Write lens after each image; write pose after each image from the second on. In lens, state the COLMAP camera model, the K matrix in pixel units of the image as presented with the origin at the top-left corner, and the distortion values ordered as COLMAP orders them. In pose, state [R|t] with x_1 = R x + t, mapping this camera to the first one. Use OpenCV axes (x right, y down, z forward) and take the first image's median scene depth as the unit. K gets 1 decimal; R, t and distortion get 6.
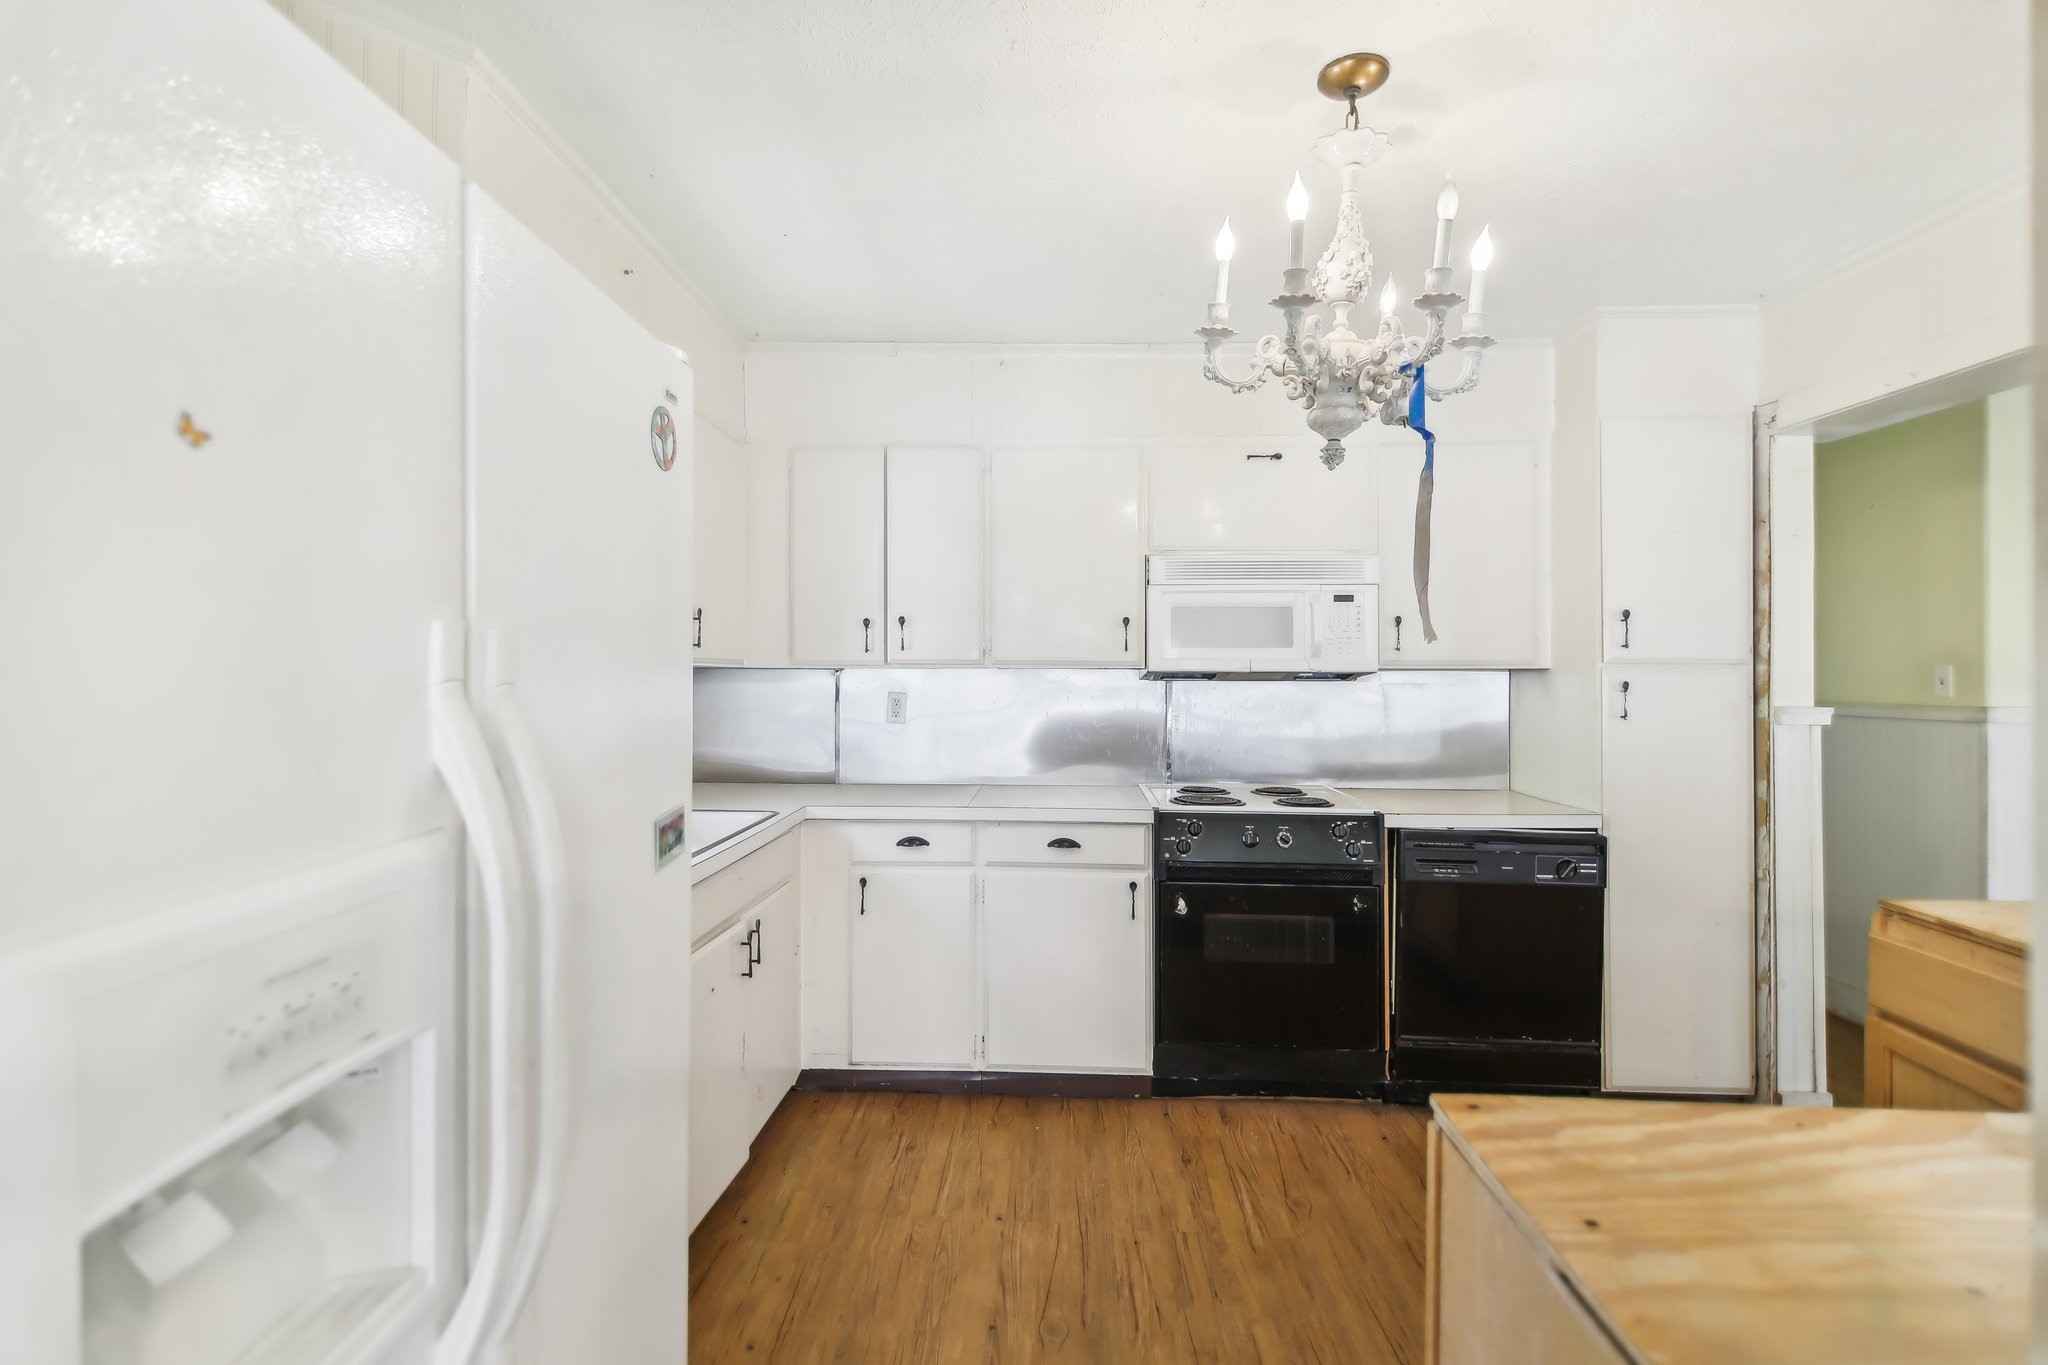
lens RADIAL K [[927.5, 0, 1023.7], [0, 927.5, 672.3], [0, 0, 1]] dist [0.000557, -0.009836]
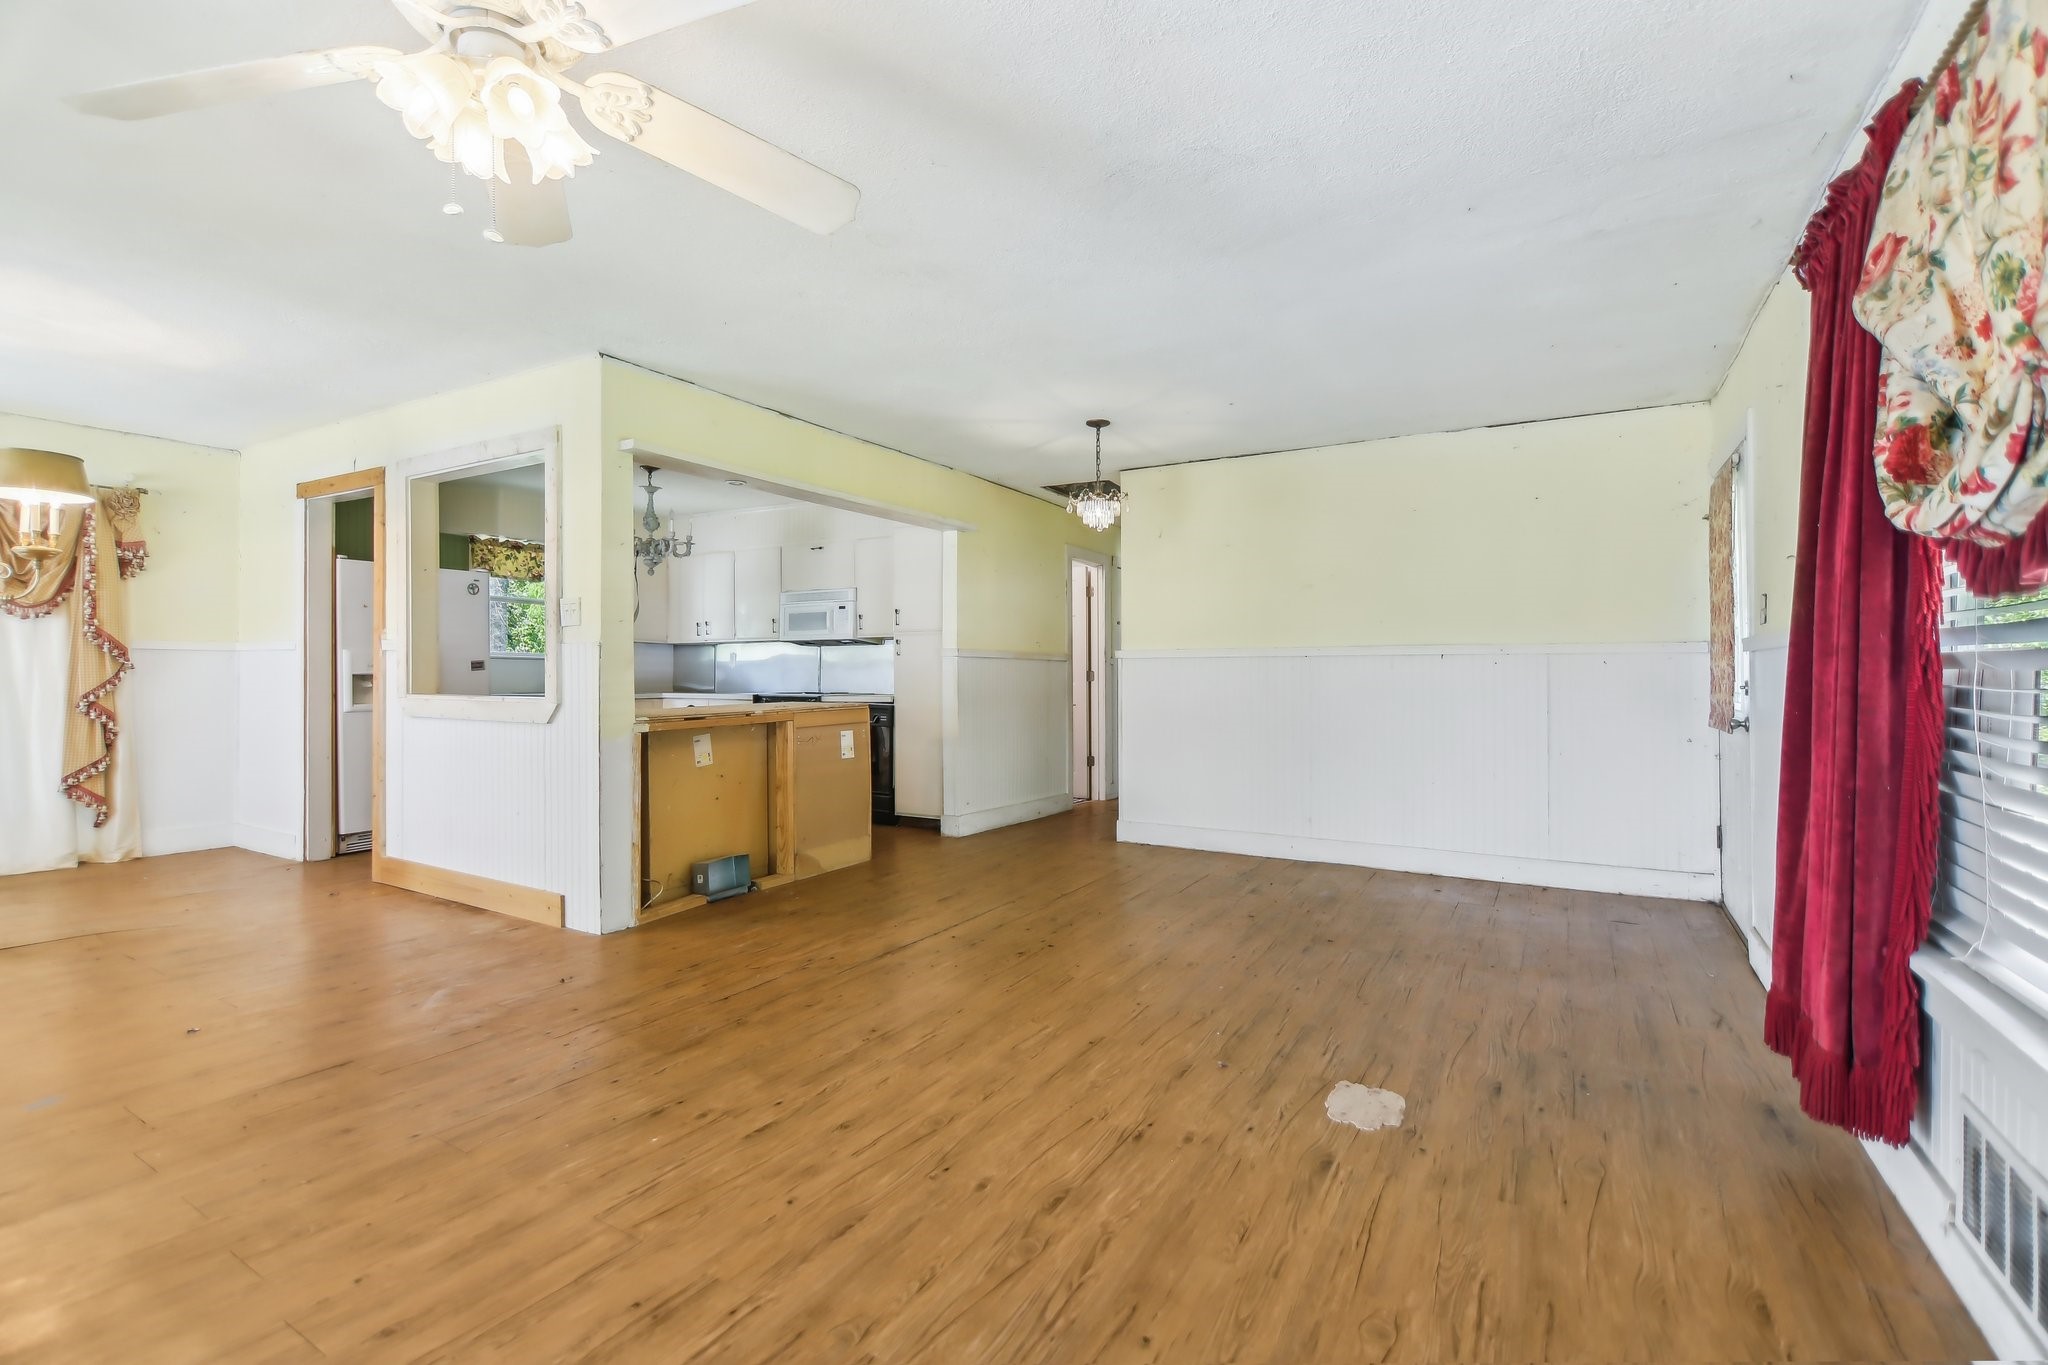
lens RADIAL K [[927.5, 0, 1023.7], [0, 927.5, 672.3], [0, 0, 1]] dist [0.000557, -0.009836]
pose [[0.888190, -0.002731, -0.459469, 1.823528], [0.001450, 0.999994, -0.003141, 0.090979], [0.459475, 0.002123, 0.888188, -0.858182]]
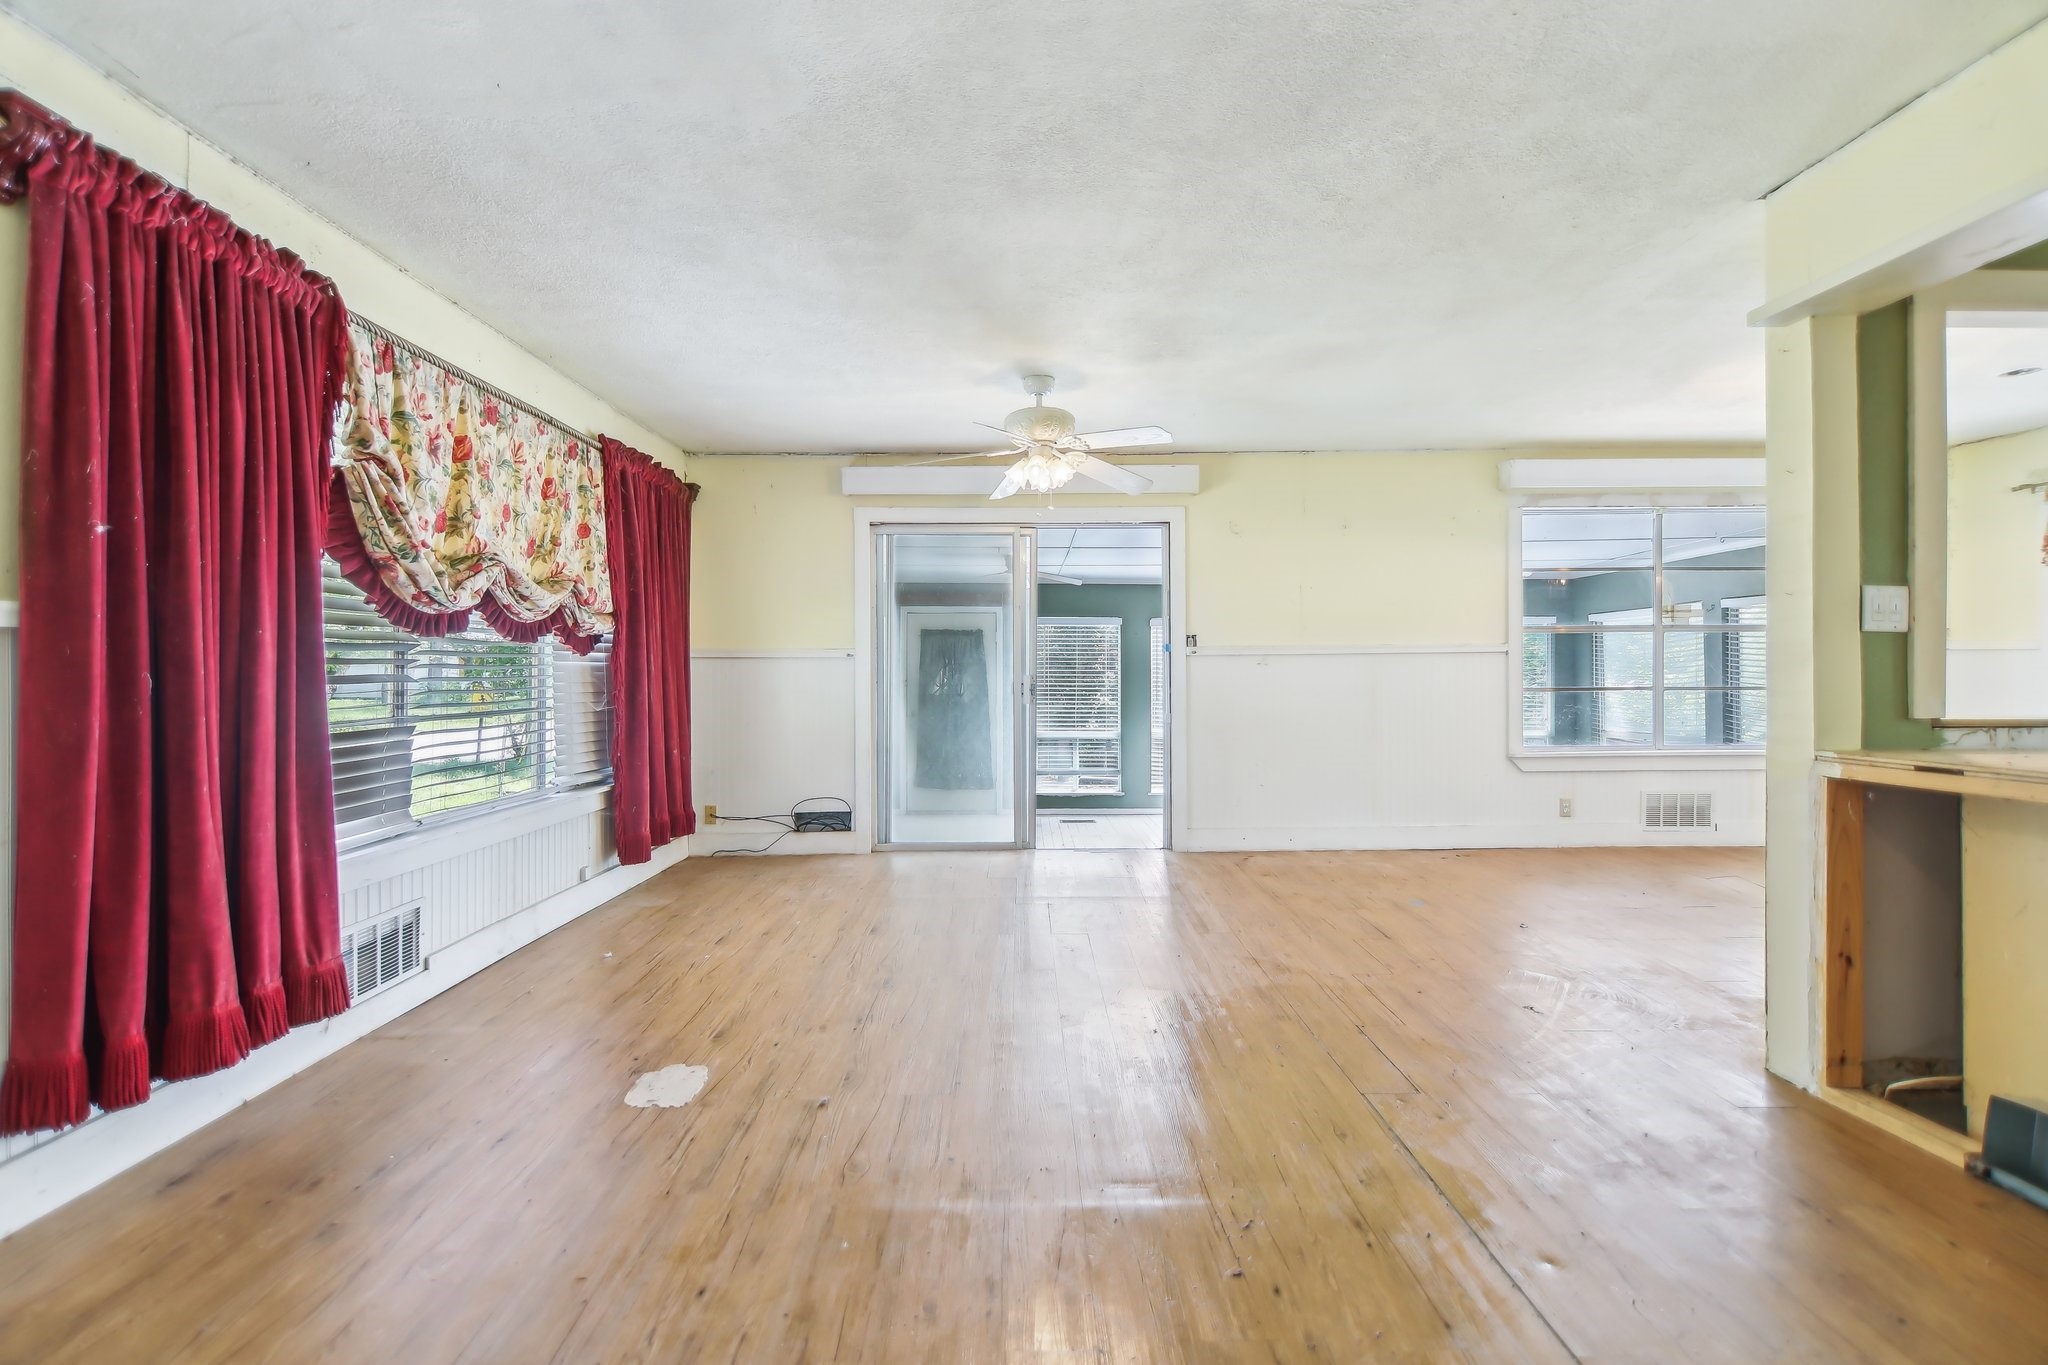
lens RADIAL K [[912.5, 0, 1027.0], [0, 912.5, 666.4], [0, 0, 1]] dist [0.008516, 0.000115]
pose [[-0.998113, -0.007208, -0.060975, 1.446986], [-0.006998, 0.999969, -0.003644, 0.084878], [0.061000, -0.003210, -0.998133, 0.831397]]
